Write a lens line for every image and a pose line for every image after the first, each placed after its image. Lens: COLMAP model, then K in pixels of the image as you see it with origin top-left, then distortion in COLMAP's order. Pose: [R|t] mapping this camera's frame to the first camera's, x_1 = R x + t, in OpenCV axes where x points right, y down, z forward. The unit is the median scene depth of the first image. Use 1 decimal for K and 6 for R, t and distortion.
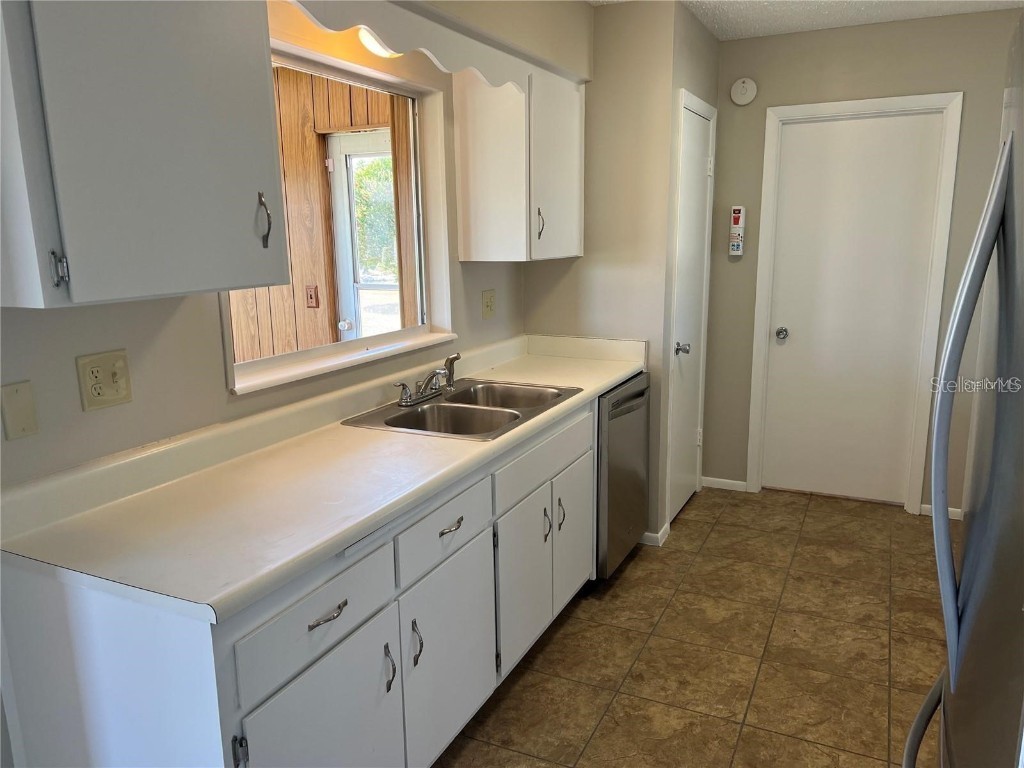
lens RADIAL K [[768.0, 0, 512.0], [0, 768.0, 384.0], [0, 0, 1]] dist [0.061836, -0.073814]
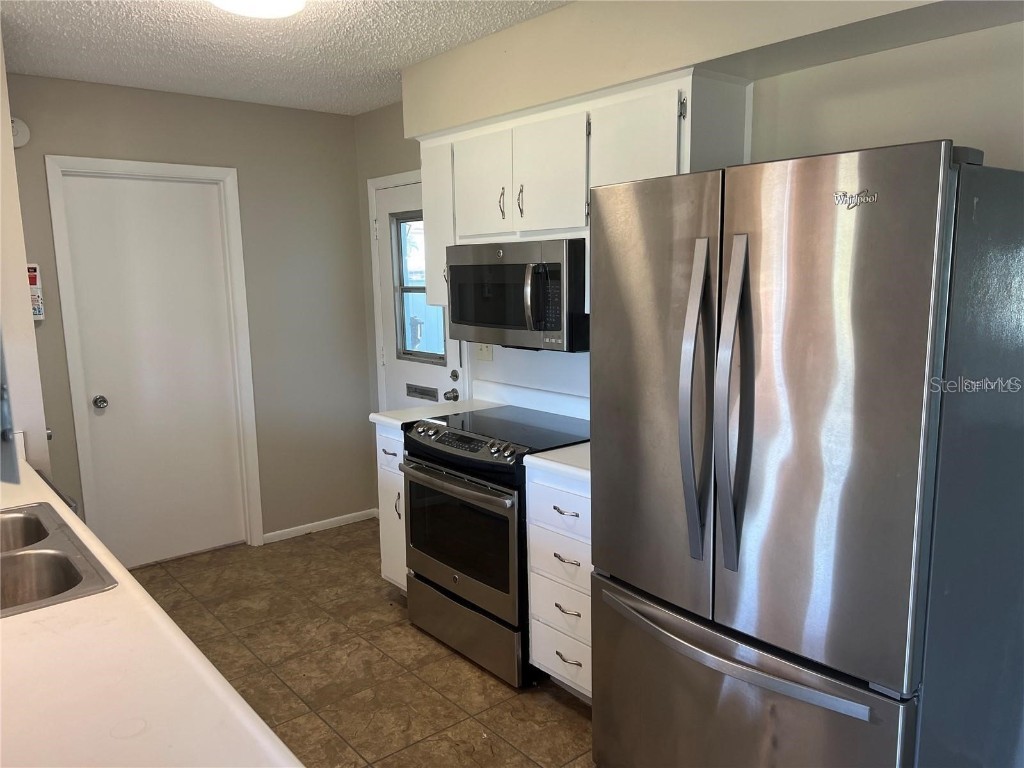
lens RADIAL K [[768.0, 0, 512.0], [0, 768.0, 384.0], [0, 0, 1]] dist [0.061836, -0.073814]
pose [[0.417996, -0.128573, 0.899304, -0.342435], [0.189297, 0.980531, 0.052201, -0.054313], [-0.888508, 0.148416, 0.434197, 0.215199]]
